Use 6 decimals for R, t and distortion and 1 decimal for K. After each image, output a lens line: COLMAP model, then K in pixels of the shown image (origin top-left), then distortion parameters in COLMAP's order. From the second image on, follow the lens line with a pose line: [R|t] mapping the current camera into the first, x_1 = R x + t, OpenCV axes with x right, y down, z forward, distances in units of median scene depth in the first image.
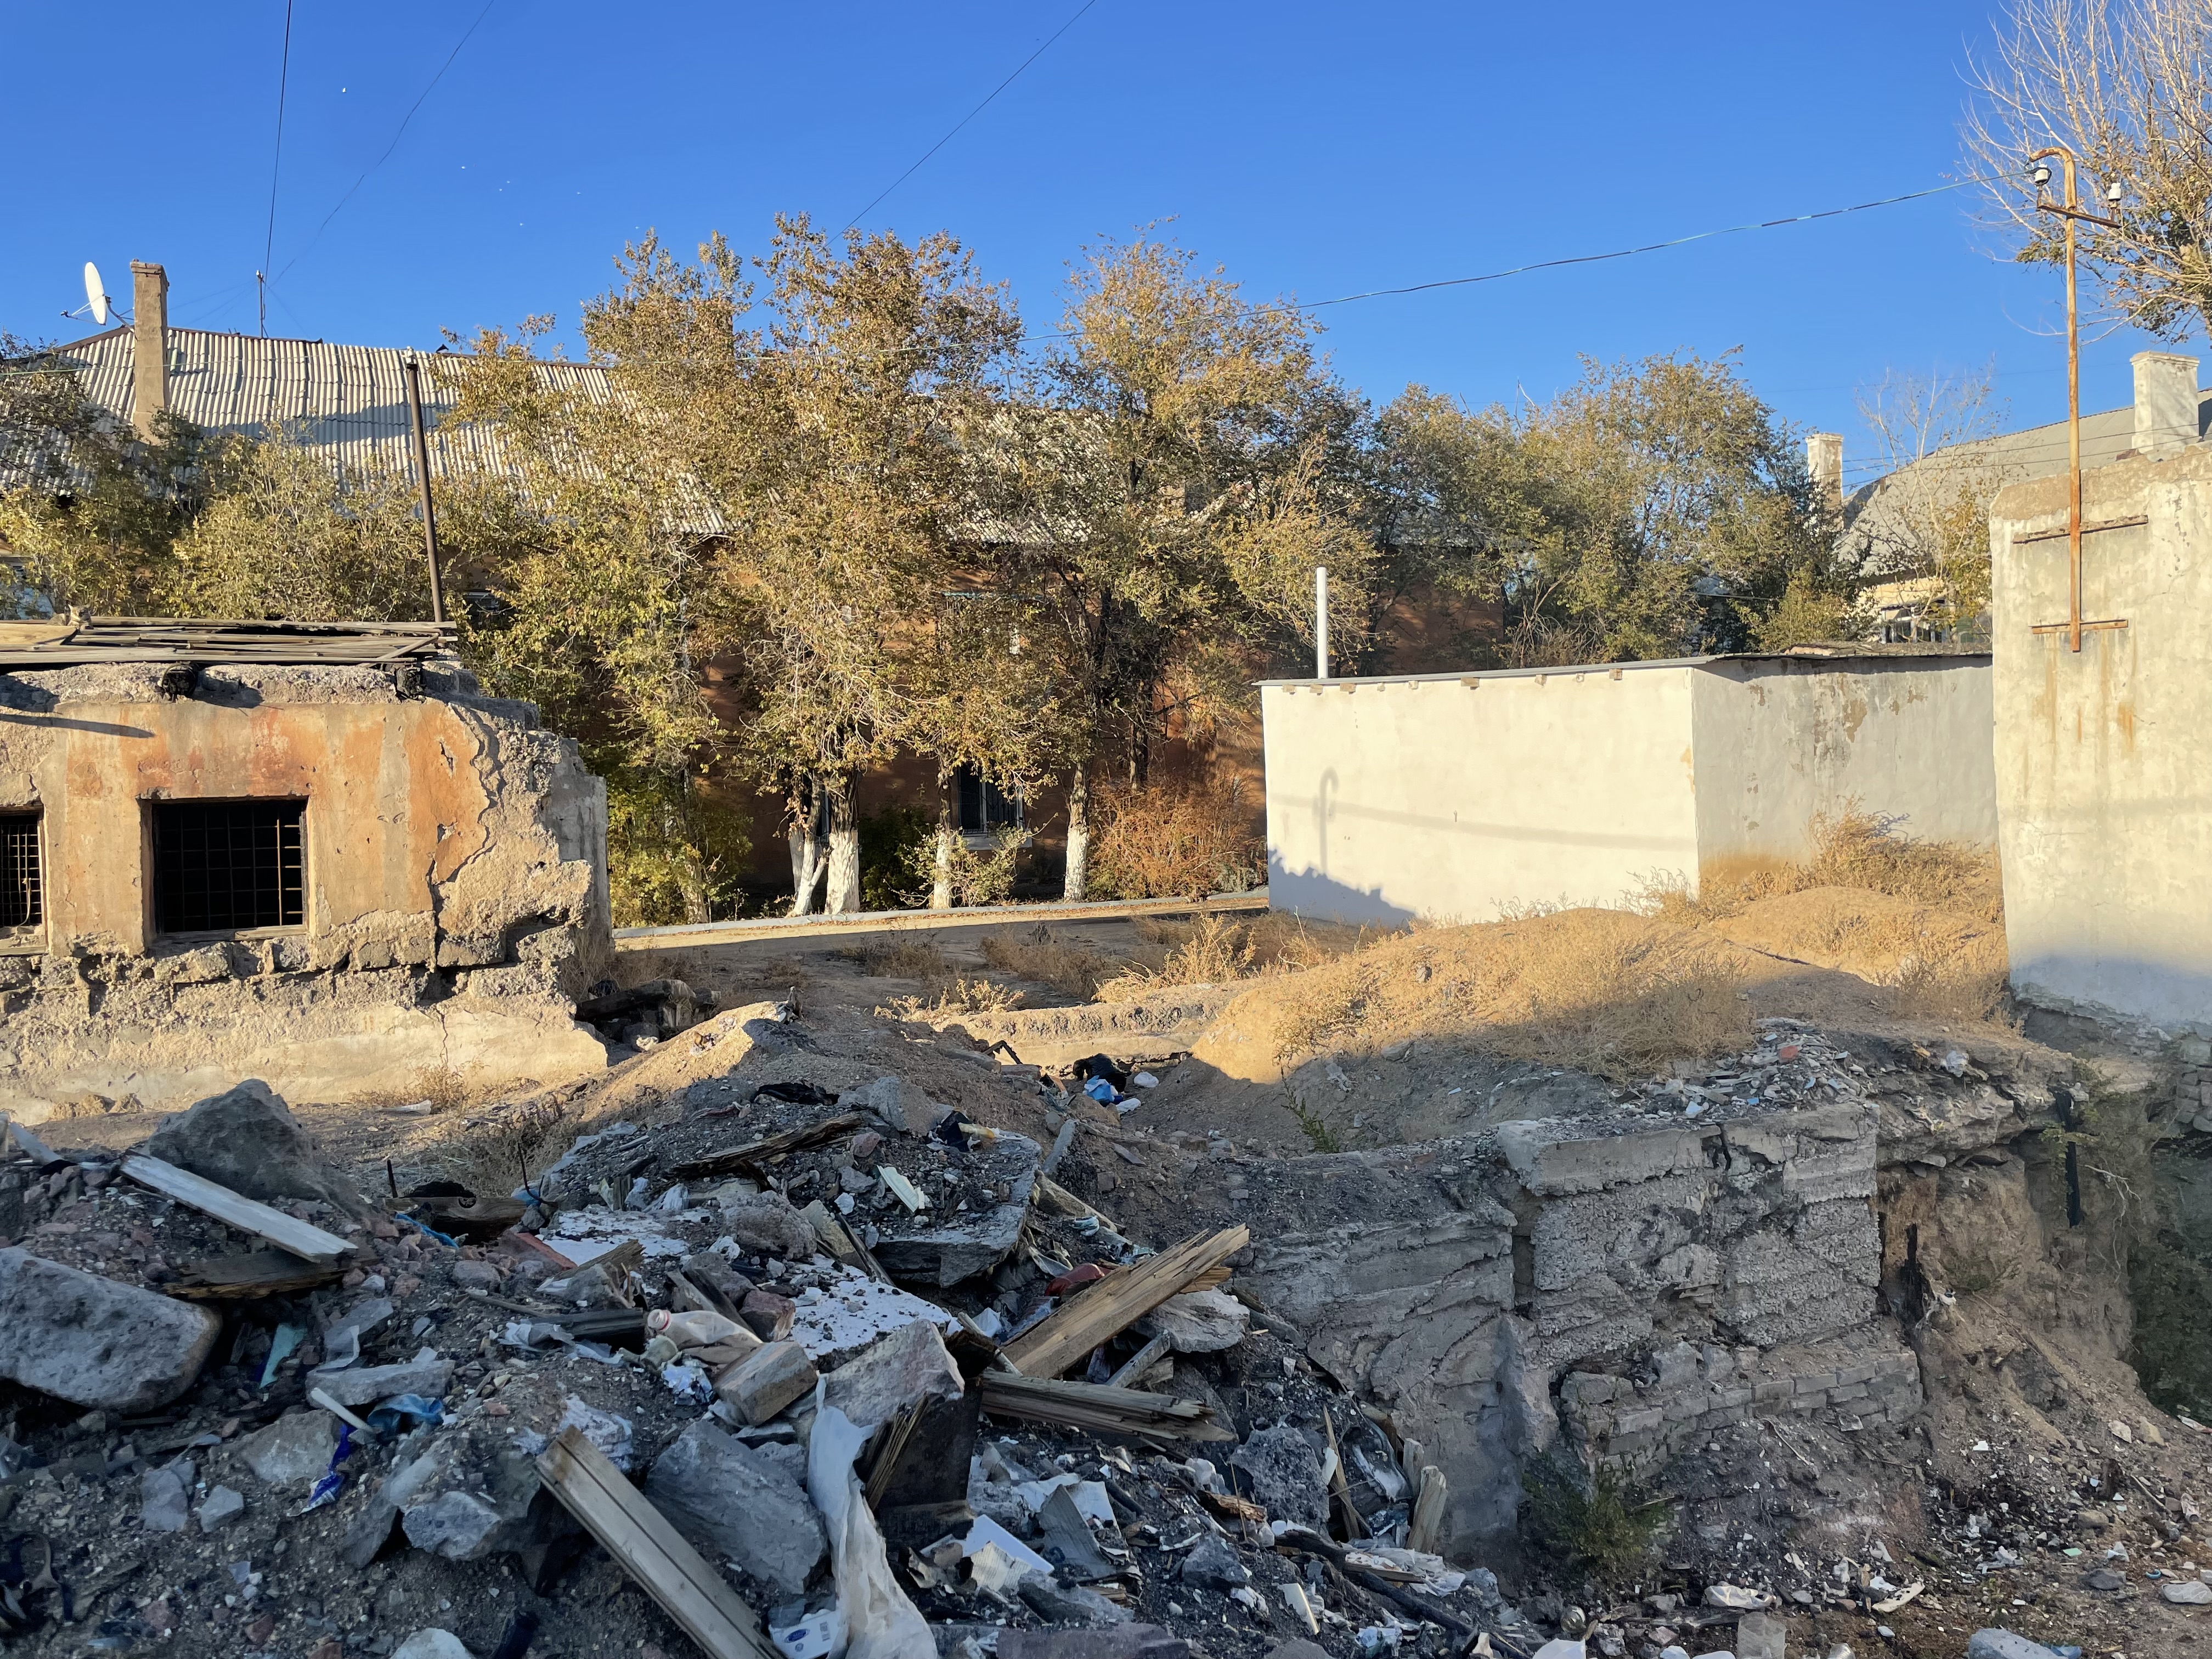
lens RADIAL K [[1693.2, 0, 1106.0], [0, 1693.2, 829.5], [0, 0, 1]] dist [0.125943, -0.182758]
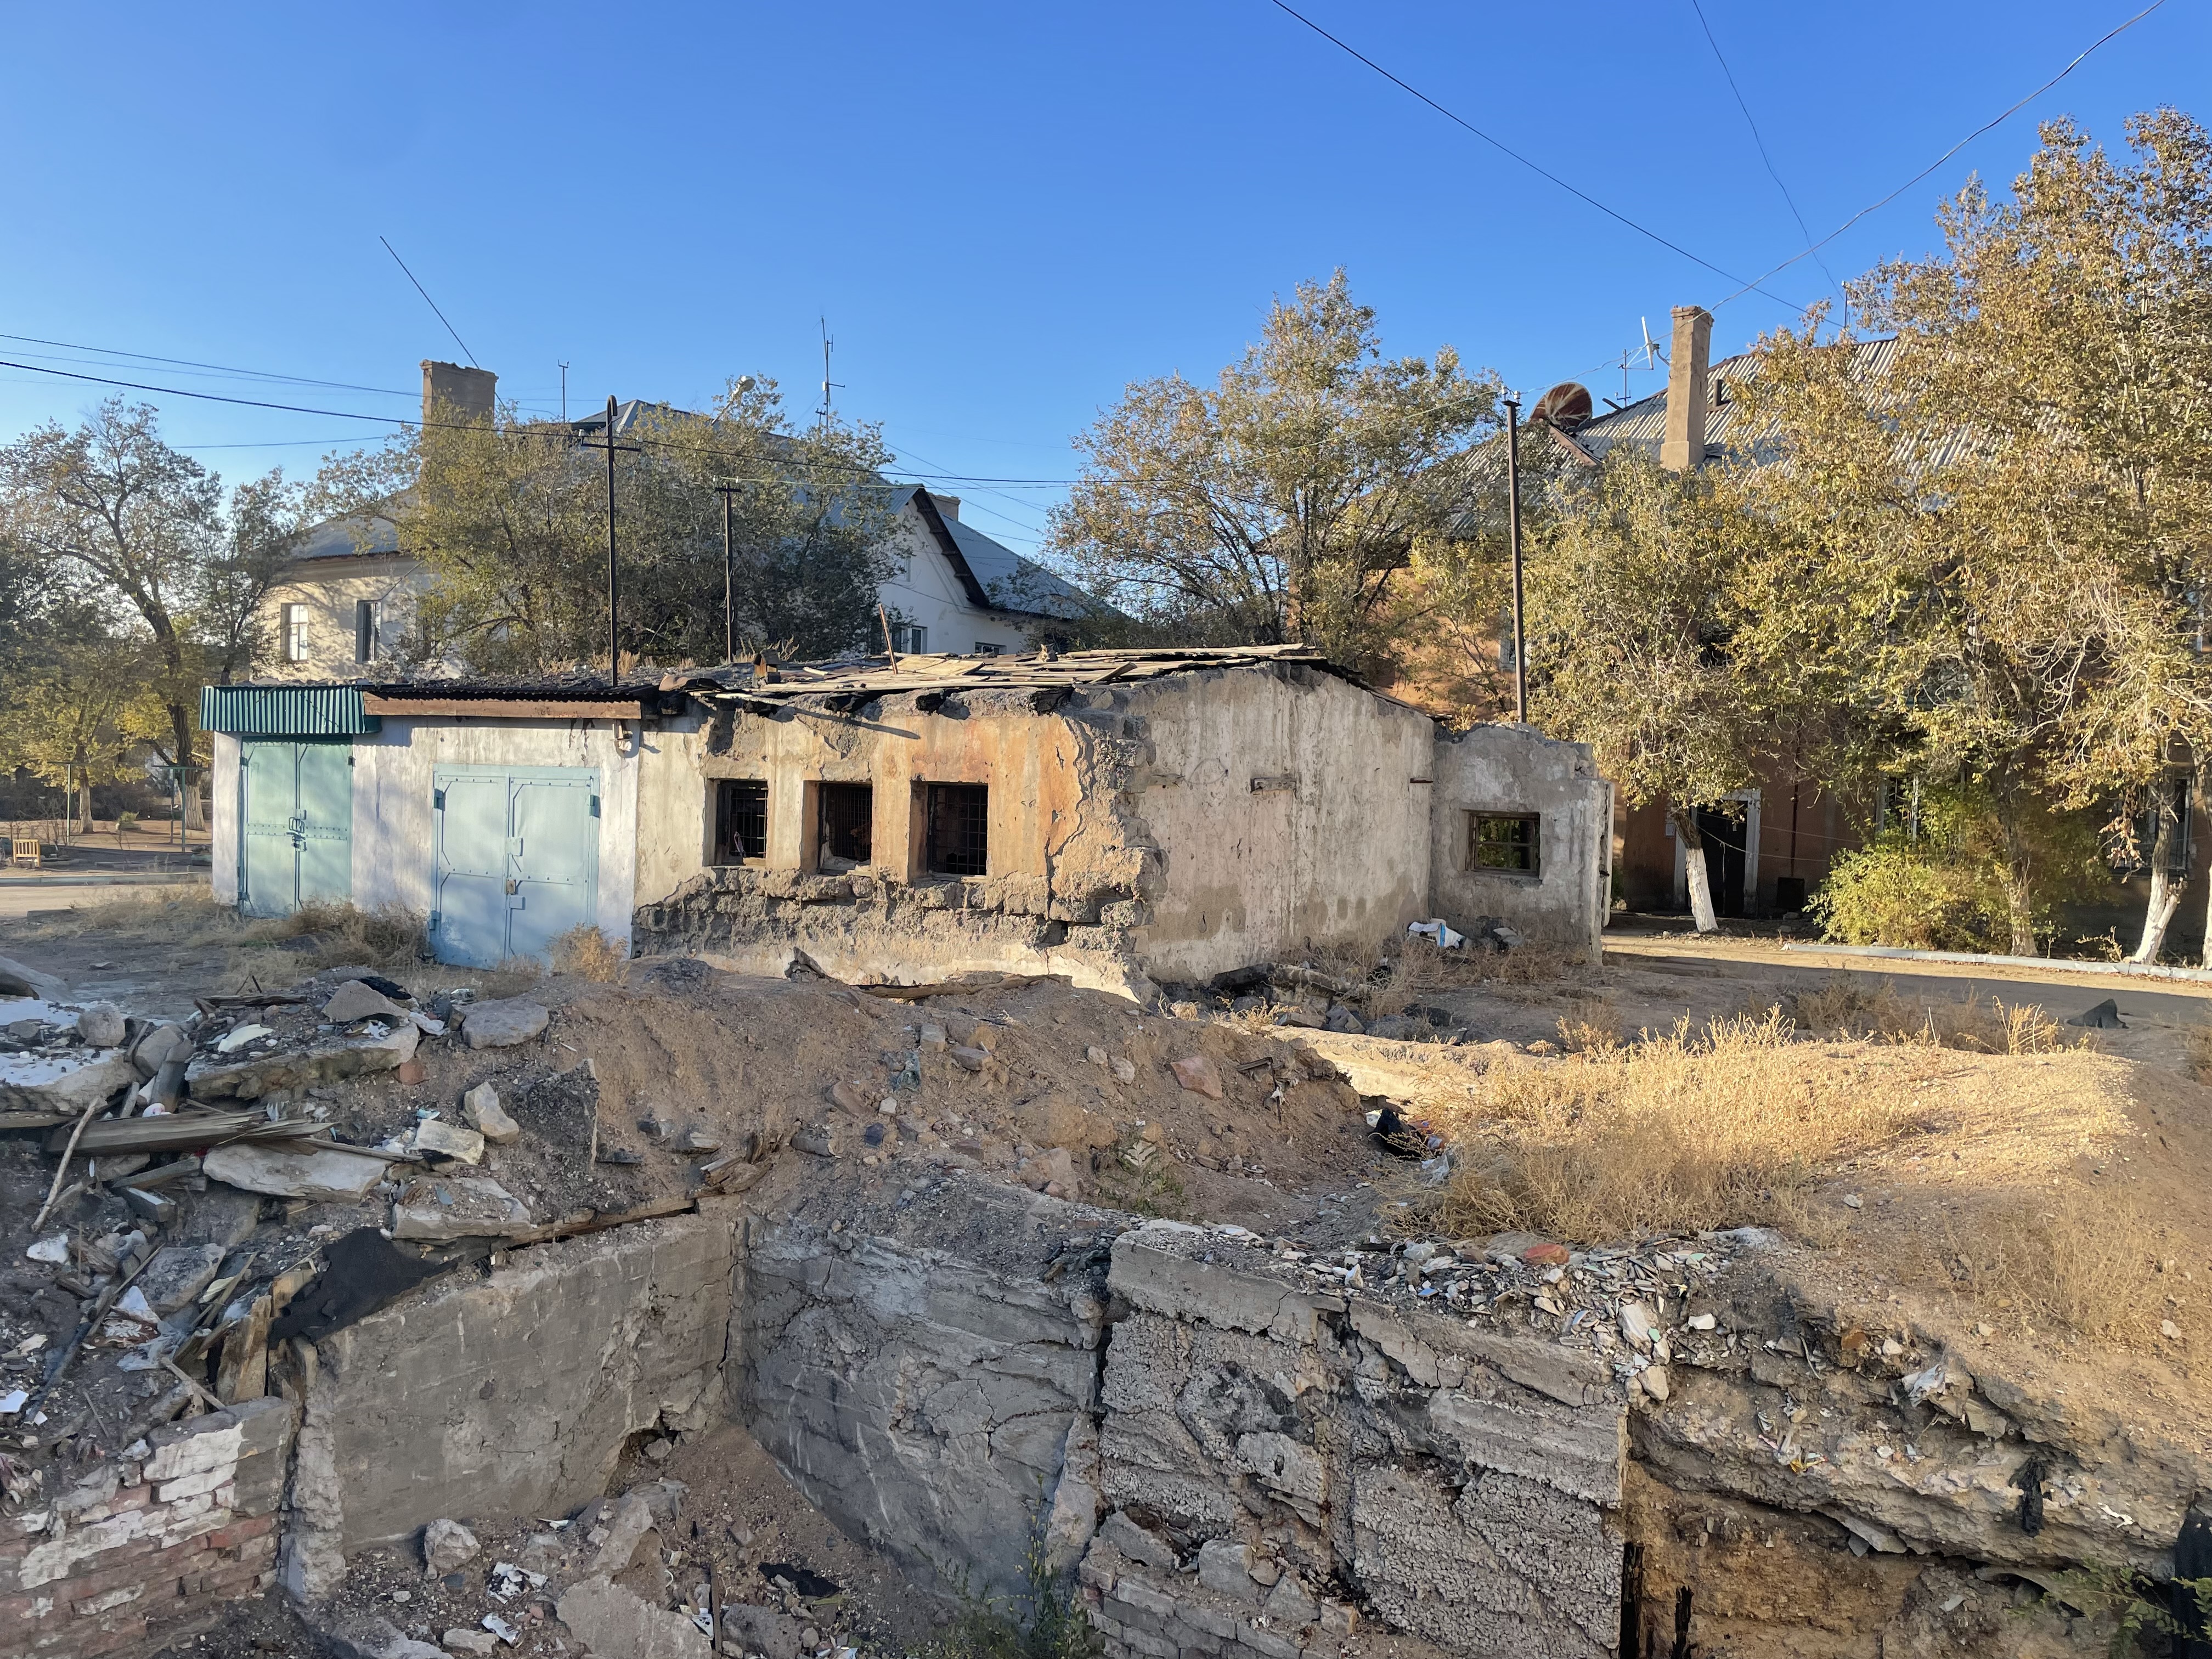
lens RADIAL K [[1693.2, 0, 1106.0], [0, 1693.2, 829.5], [0, 0, 1]] dist [0.125943, -0.182758]
pose [[0.462437, 0.068790, -0.883980, 0.767667], [-0.061289, 0.997081, 0.045529, -0.049453], [0.884531, 0.033124, 0.465303, 0.441938]]
